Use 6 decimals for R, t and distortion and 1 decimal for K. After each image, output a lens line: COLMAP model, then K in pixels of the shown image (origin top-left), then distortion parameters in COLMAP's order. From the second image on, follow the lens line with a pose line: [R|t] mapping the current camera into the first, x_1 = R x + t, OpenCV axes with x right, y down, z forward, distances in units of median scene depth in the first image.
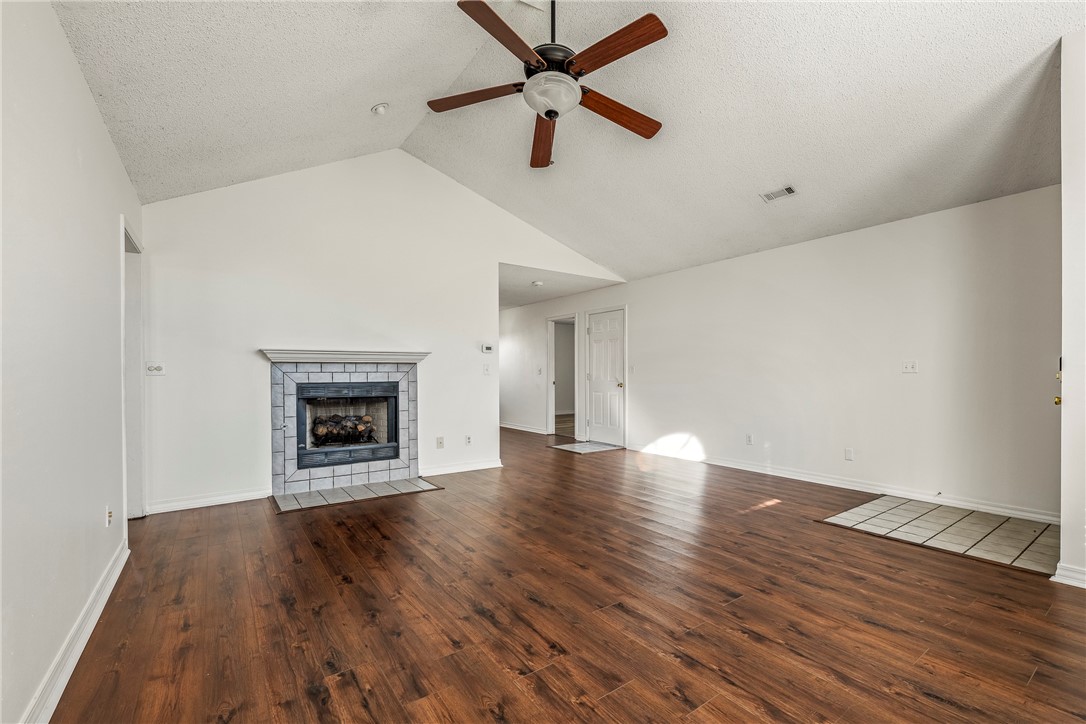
lens RADIAL K [[450.4, 0, 541.6], [0, 450.4, 371.1], [0, 0, 1]] dist [-0.001562, 0.000341]
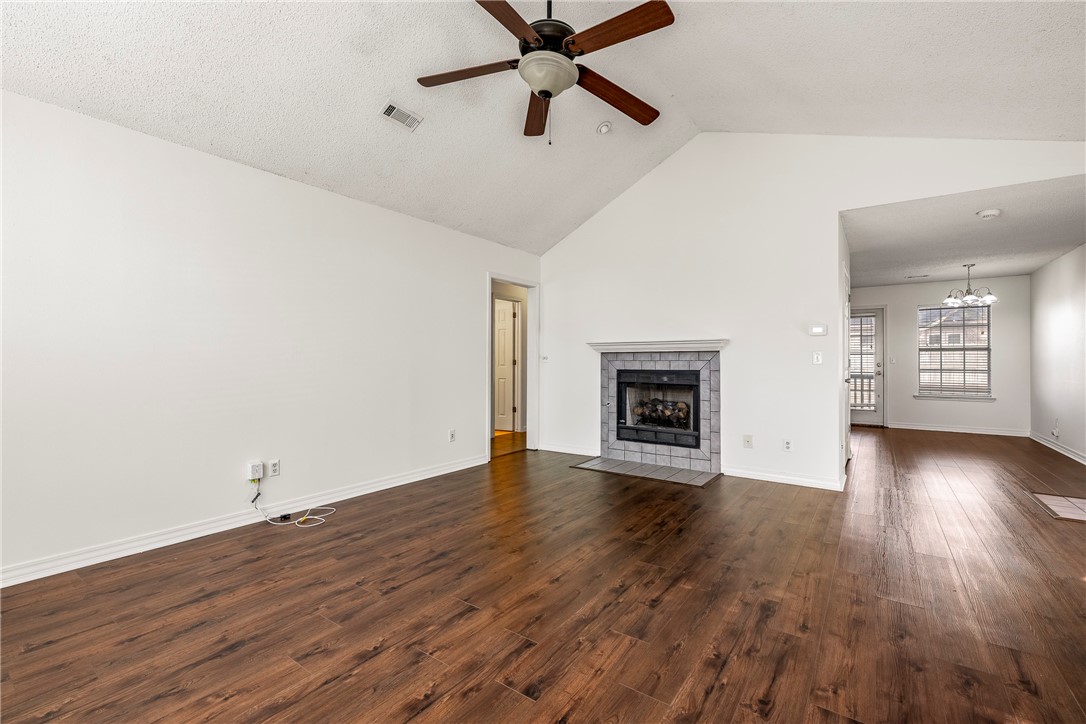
lens RADIAL K [[465.0, 0, 578.3], [0, 465.0, 354.1], [0, 0, 1]] dist [-0.001711, -0.000252]
pose [[0.367151, -0.010660, -0.930100, 0.599115], [0.002789, 0.999942, -0.010359, -0.002535], [0.930157, 0.001209, 0.367160, 0.434636]]
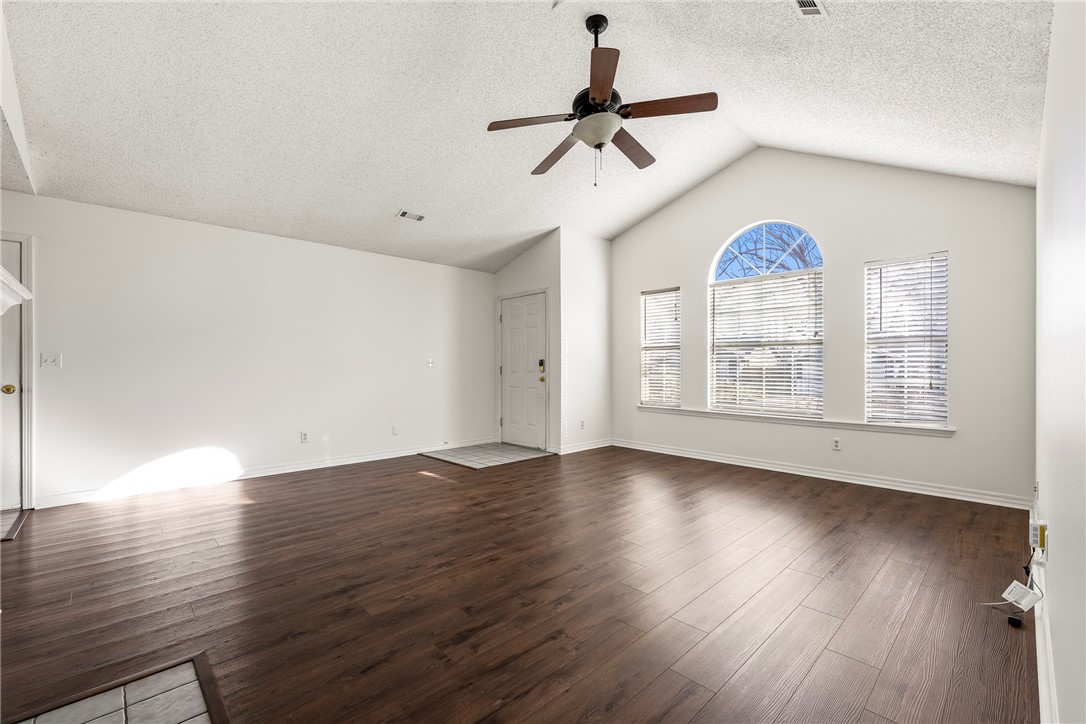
lens RADIAL K [[450.4, 0, 541.6], [0, 450.4, 371.1], [0, 0, 1]] dist [-0.001562, 0.000341]
pose [[-0.106545, -0.004667, 0.994297, -0.676971], [-0.001140, 0.999989, 0.004571, 0.011657], [-0.994307, -0.000647, -0.106549, 0.783096]]
